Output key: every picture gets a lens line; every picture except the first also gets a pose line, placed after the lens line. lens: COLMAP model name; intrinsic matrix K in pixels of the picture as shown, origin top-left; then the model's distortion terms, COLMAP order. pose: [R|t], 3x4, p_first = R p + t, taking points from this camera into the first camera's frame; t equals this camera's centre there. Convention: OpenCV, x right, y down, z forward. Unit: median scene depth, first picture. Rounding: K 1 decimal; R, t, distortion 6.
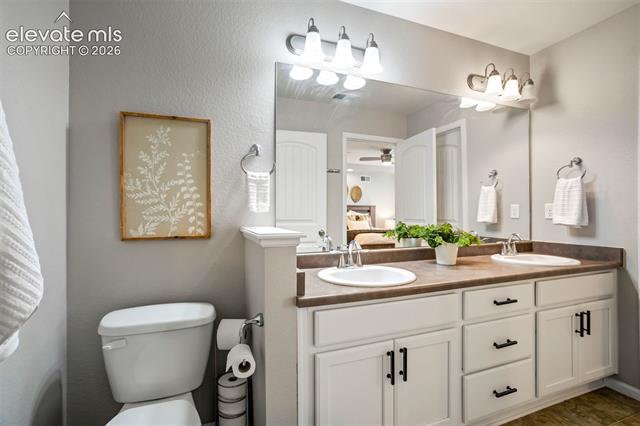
lens RADIAL K [[295.0, 0, 316.9], [0, 295.0, 212.9], [0, 0, 1]] dist [-0.049064, 0.031208]
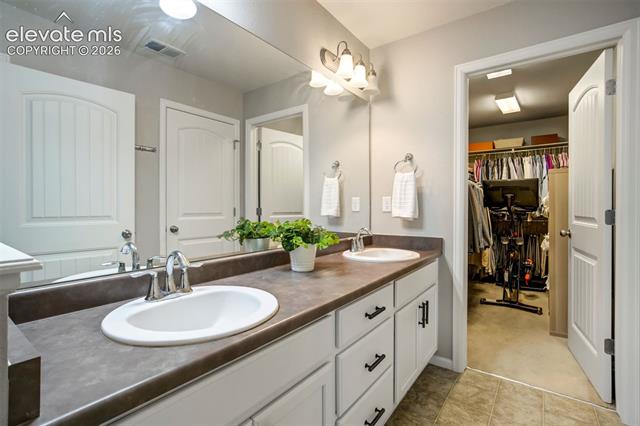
lens RADIAL K [[295.0, 0, 316.9], [0, 295.0, 212.9], [0, 0, 1]] dist [-0.049064, 0.031208]
pose [[0.842220, -0.011152, 0.539019, 0.037510], [-0.002741, 0.999685, 0.024966, -0.001183], [-0.539127, -0.022504, 0.841924, 0.271641]]
